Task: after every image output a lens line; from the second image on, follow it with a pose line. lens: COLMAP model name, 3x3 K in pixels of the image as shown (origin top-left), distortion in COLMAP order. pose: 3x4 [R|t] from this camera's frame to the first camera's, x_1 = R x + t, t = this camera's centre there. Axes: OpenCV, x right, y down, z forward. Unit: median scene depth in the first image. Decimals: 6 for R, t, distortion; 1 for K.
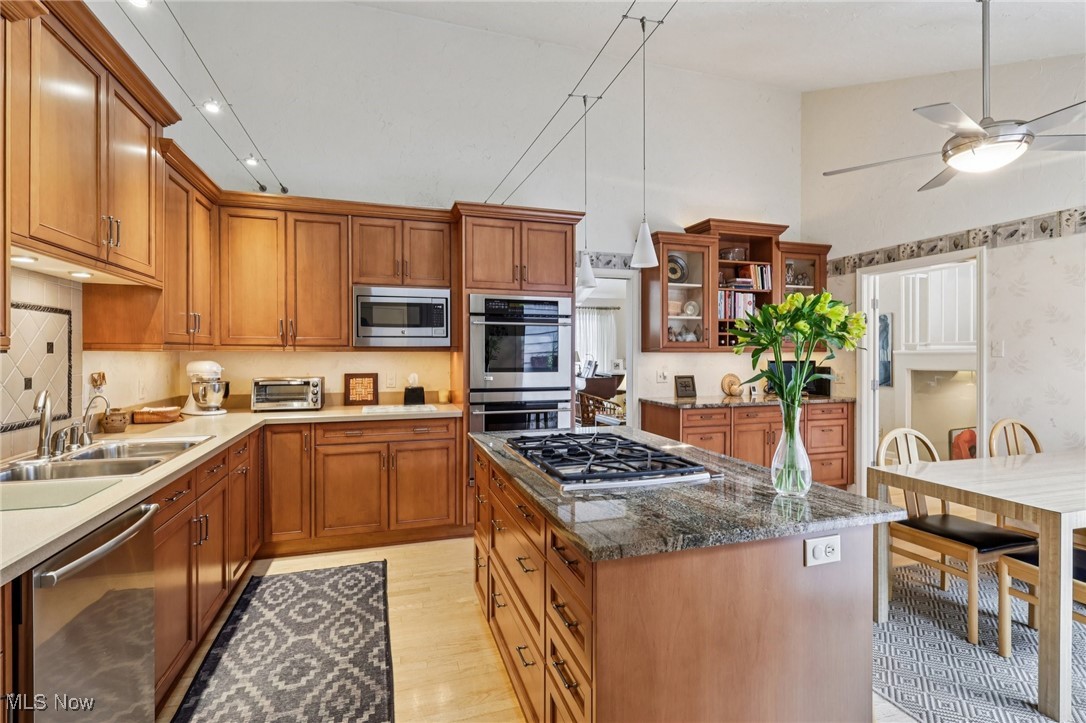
lens RADIAL K [[506.2, 0, 543.7], [0, 506.2, 357.4], [0, 0, 1]] dist [-0.002279, 0.000088]
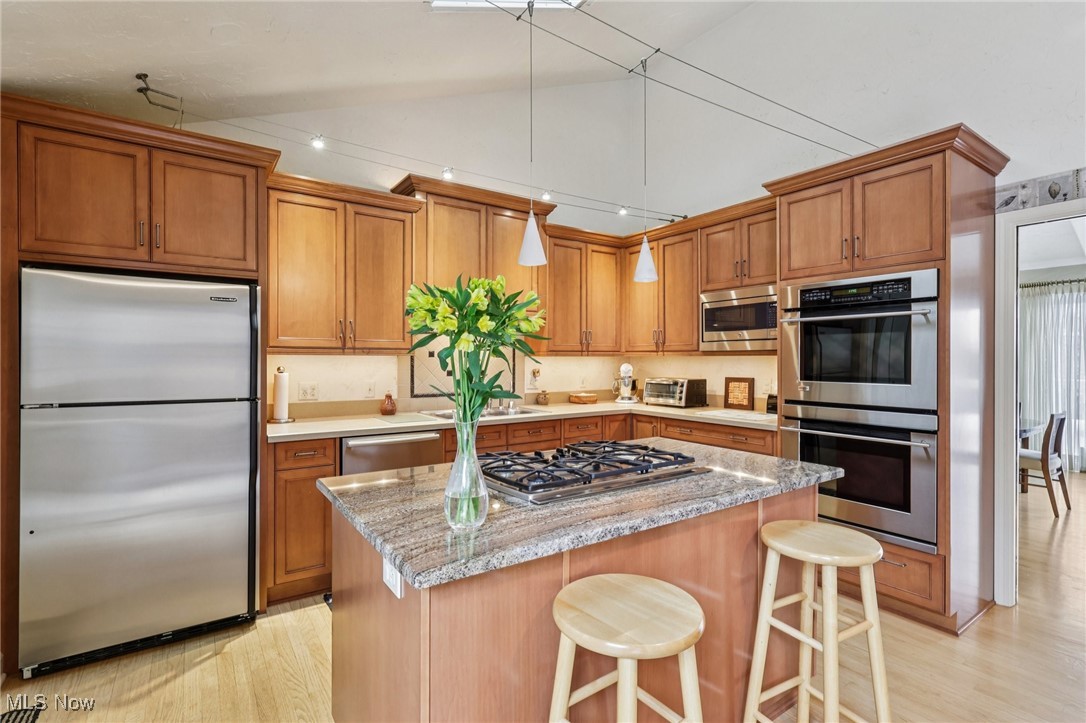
lens RADIAL K [[506.2, 0, 539.0], [0, 506.2, 366.3], [0, 0, 1]] dist [-0.002279, 0.000088]
pose [[0.286196, 0.014280, -0.958065, 0.447610], [-0.008484, 0.999888, 0.012369, 0.000205], [0.958134, 0.004588, 0.286285, 0.300430]]
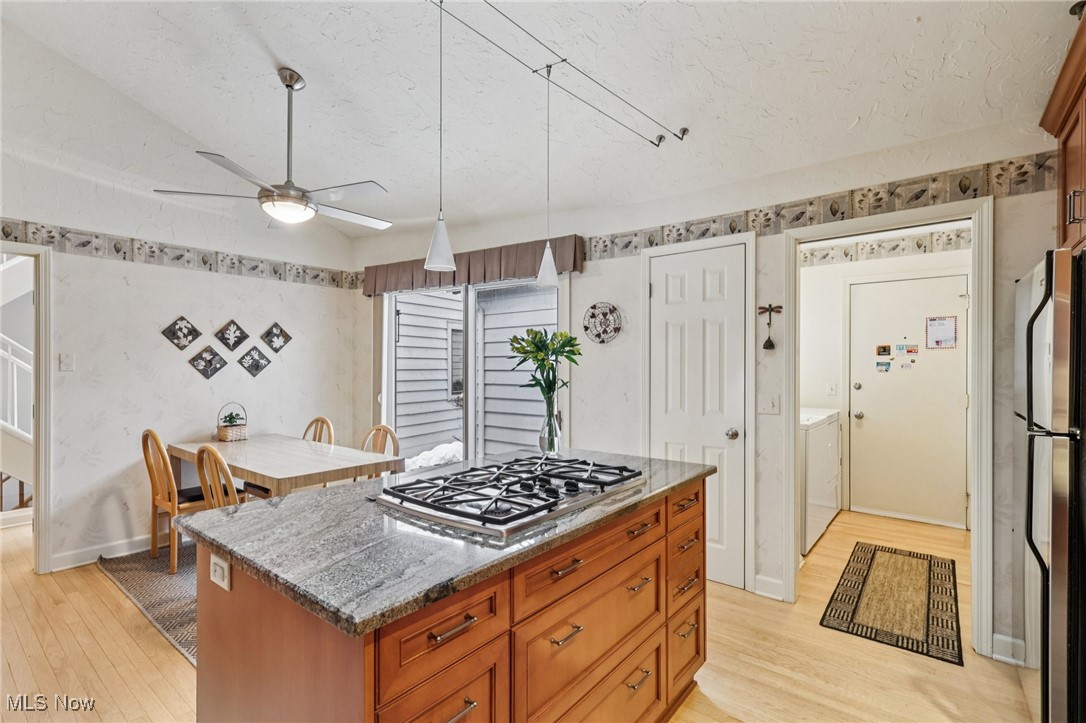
lens RADIAL K [[506.2, 0, 512.8], [0, 506.2, 366.6], [0, 0, 1]] dist [-0.002279, 0.000088]
pose [[-0.526002, 0.002809, 0.850479, -0.272693], [0.008660, 0.999960, 0.002054, -0.003614], [-0.850439, 0.008446, -0.526005, 0.681308]]
